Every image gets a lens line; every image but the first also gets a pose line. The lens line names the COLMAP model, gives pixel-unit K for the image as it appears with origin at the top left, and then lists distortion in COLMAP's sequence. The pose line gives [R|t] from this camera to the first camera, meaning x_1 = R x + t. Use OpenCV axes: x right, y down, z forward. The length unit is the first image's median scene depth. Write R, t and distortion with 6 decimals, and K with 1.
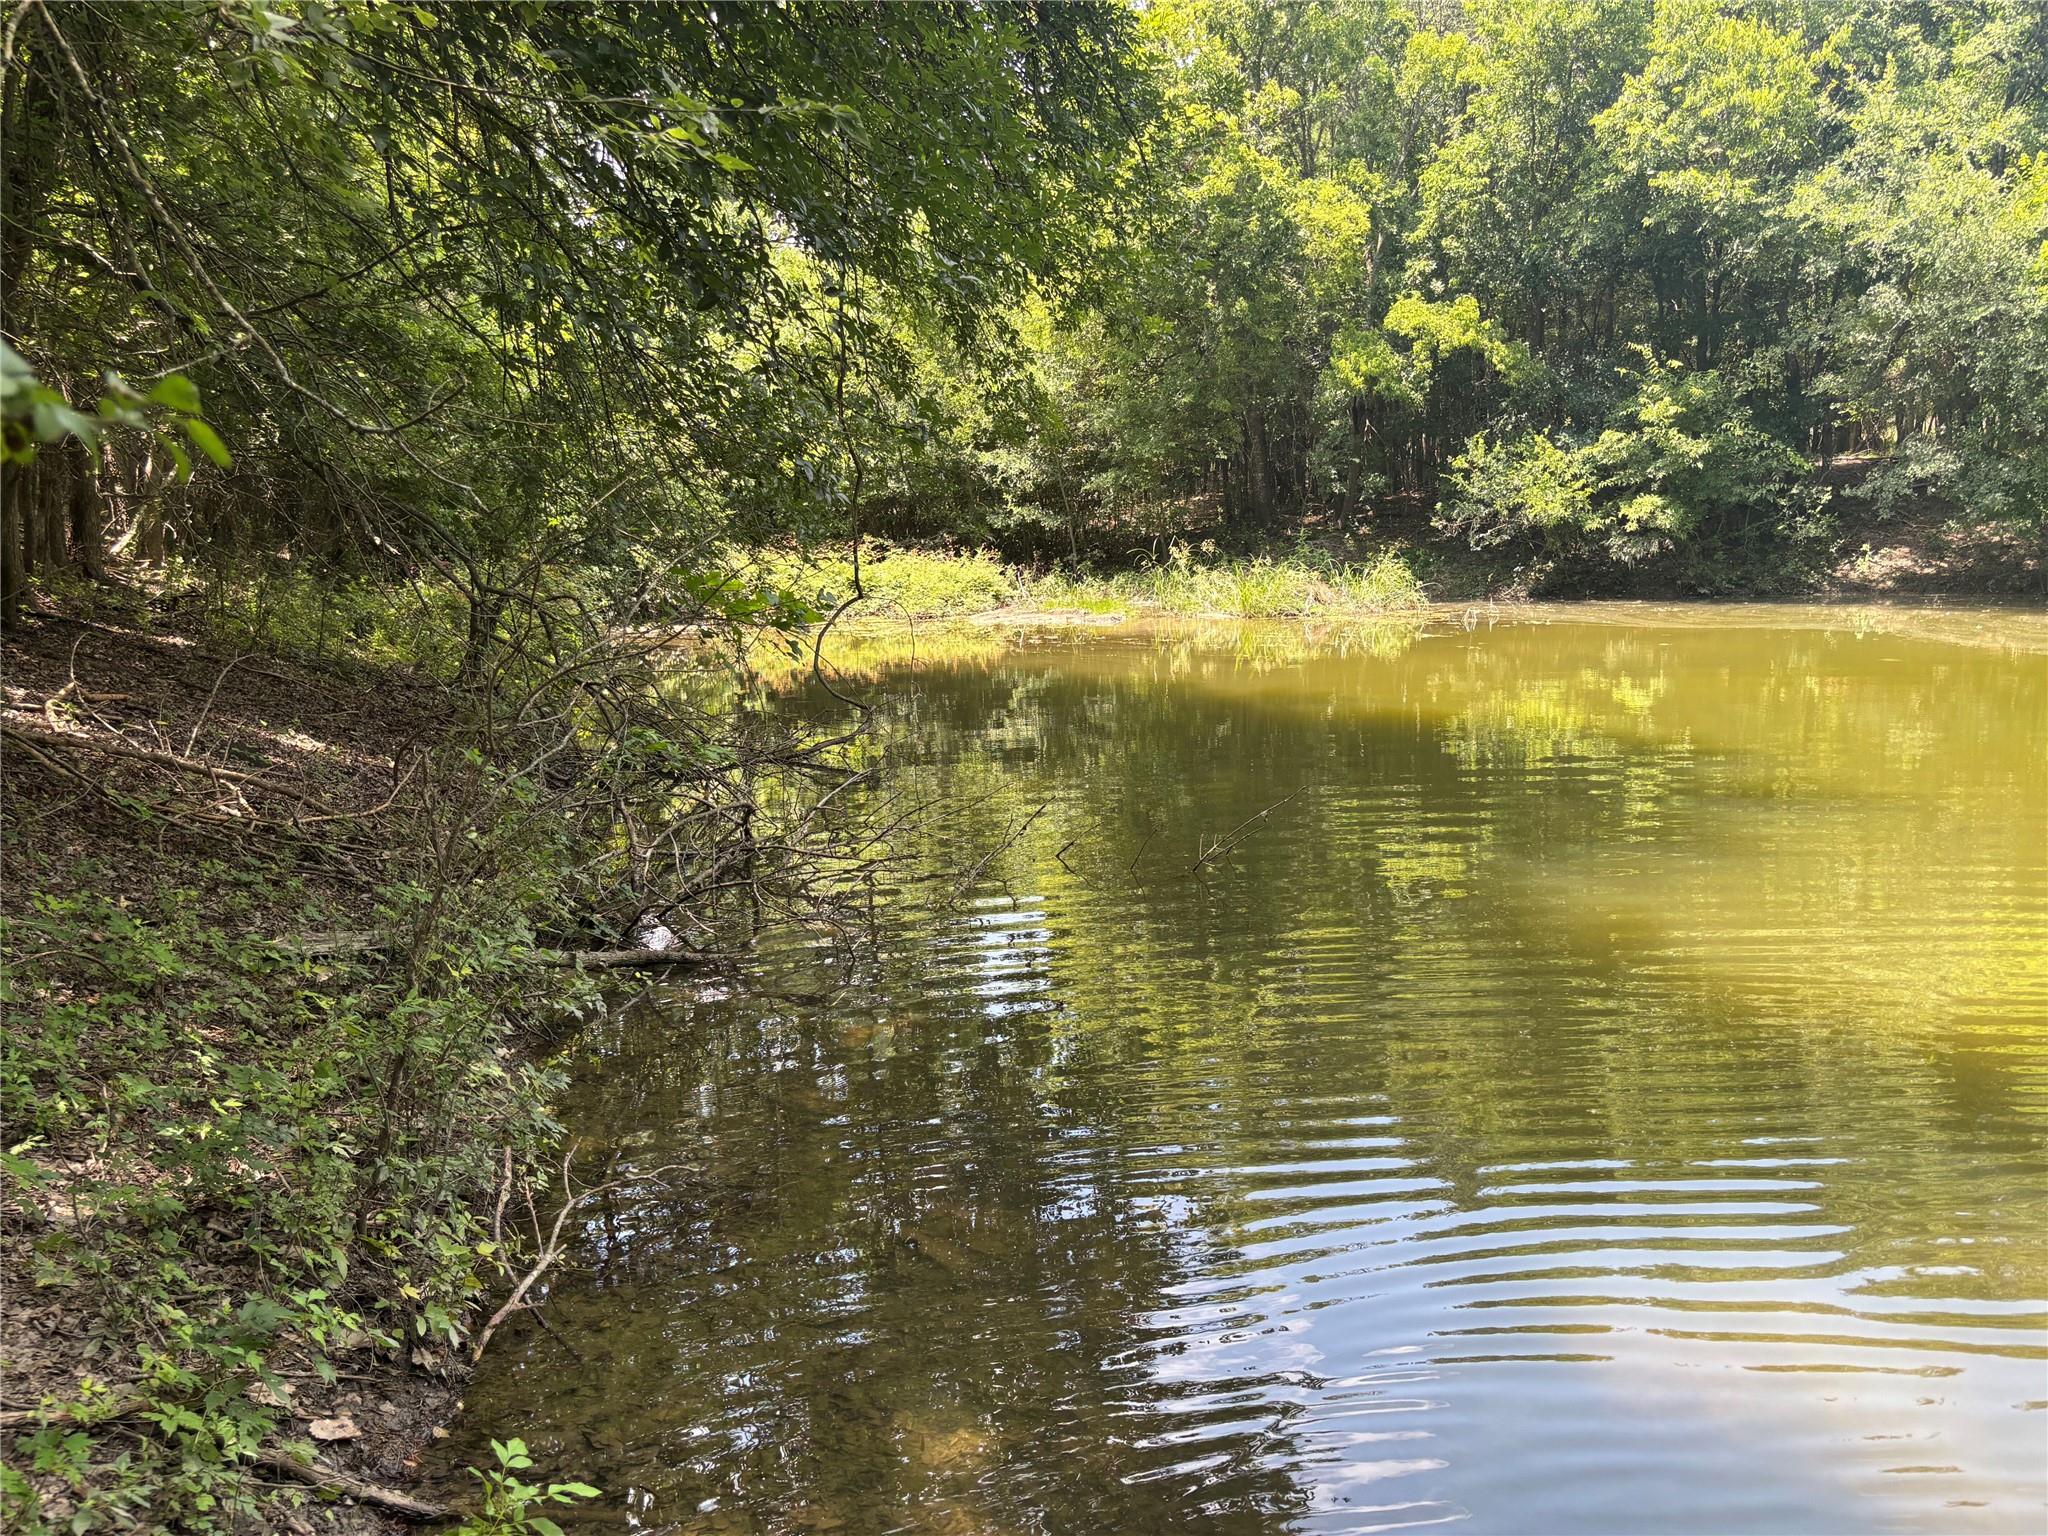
lens RADIAL K [[1522.6, 0, 1024.0], [0, 1522.6, 768.0], [0, 0, 1]] dist [0.083366, -0.148666]
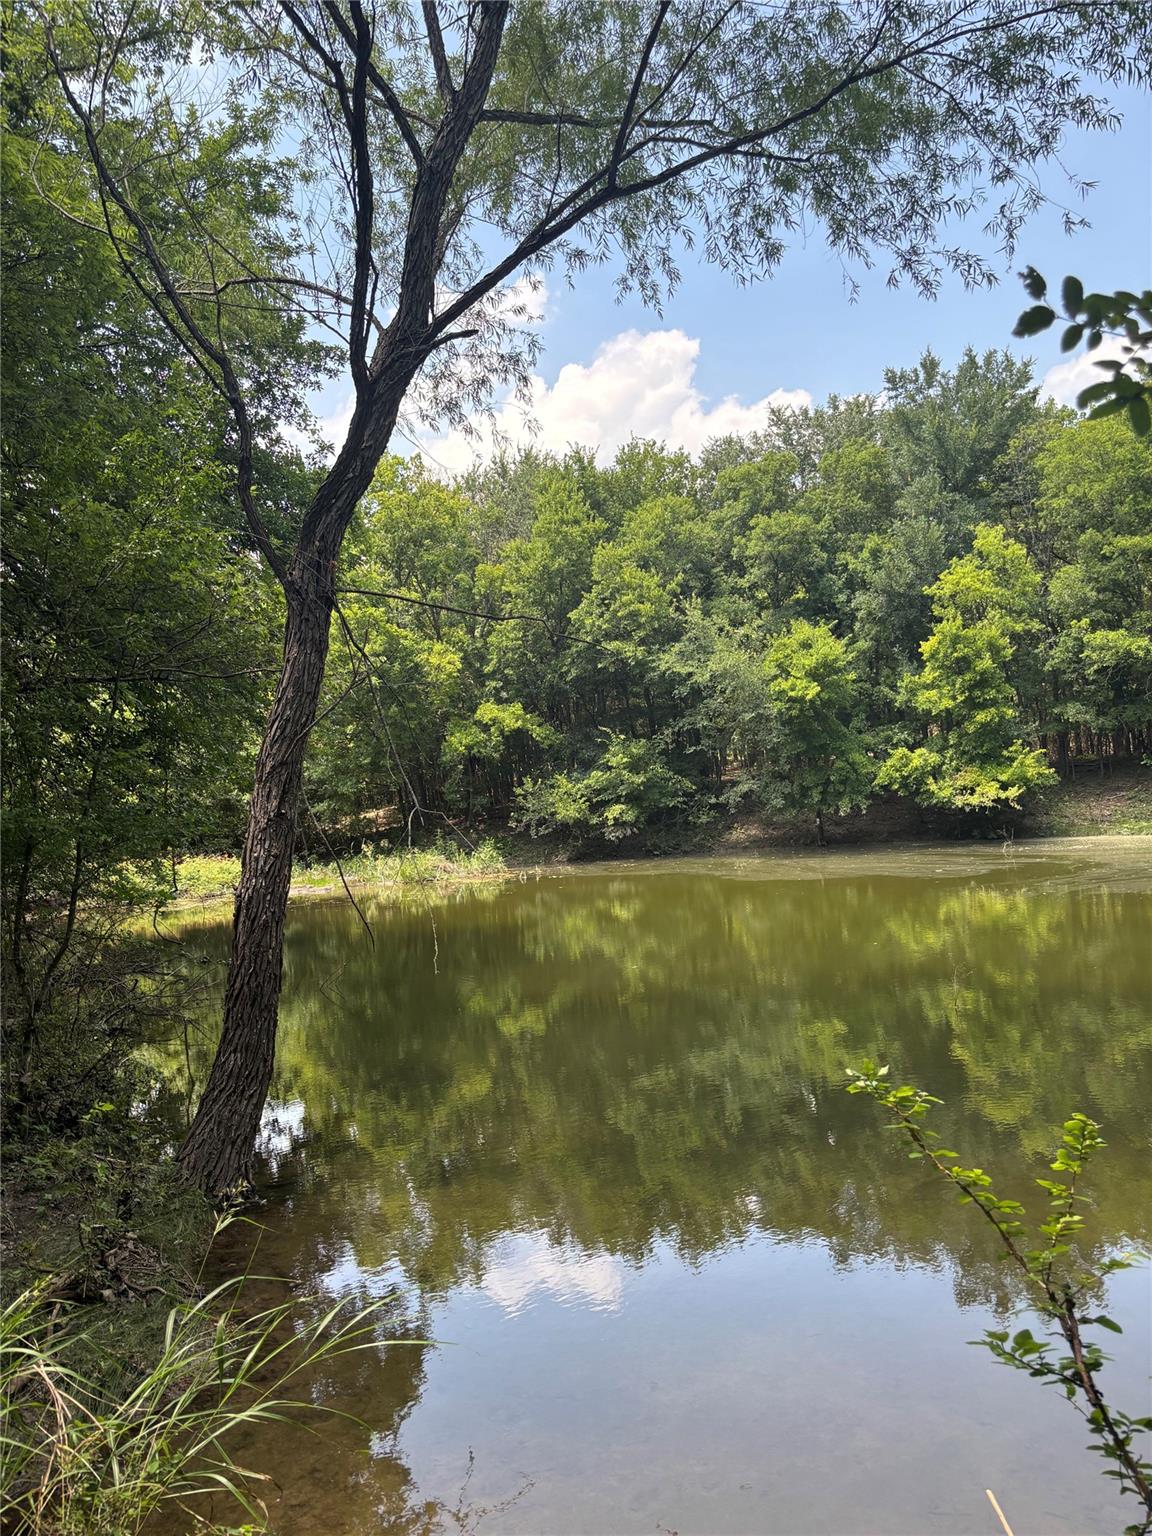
lens RADIAL K [[1141.9, 0, 579.8], [0, 1141.9, 787.9], [0, 0, 1]] dist [0.083366, -0.148666]
pose [[0.968184, -0.044712, 0.246214, 0.019440], [0.087193, 0.982526, -0.164441, 0.025845], [-0.234559, 0.180677, 0.955164, -0.305315]]
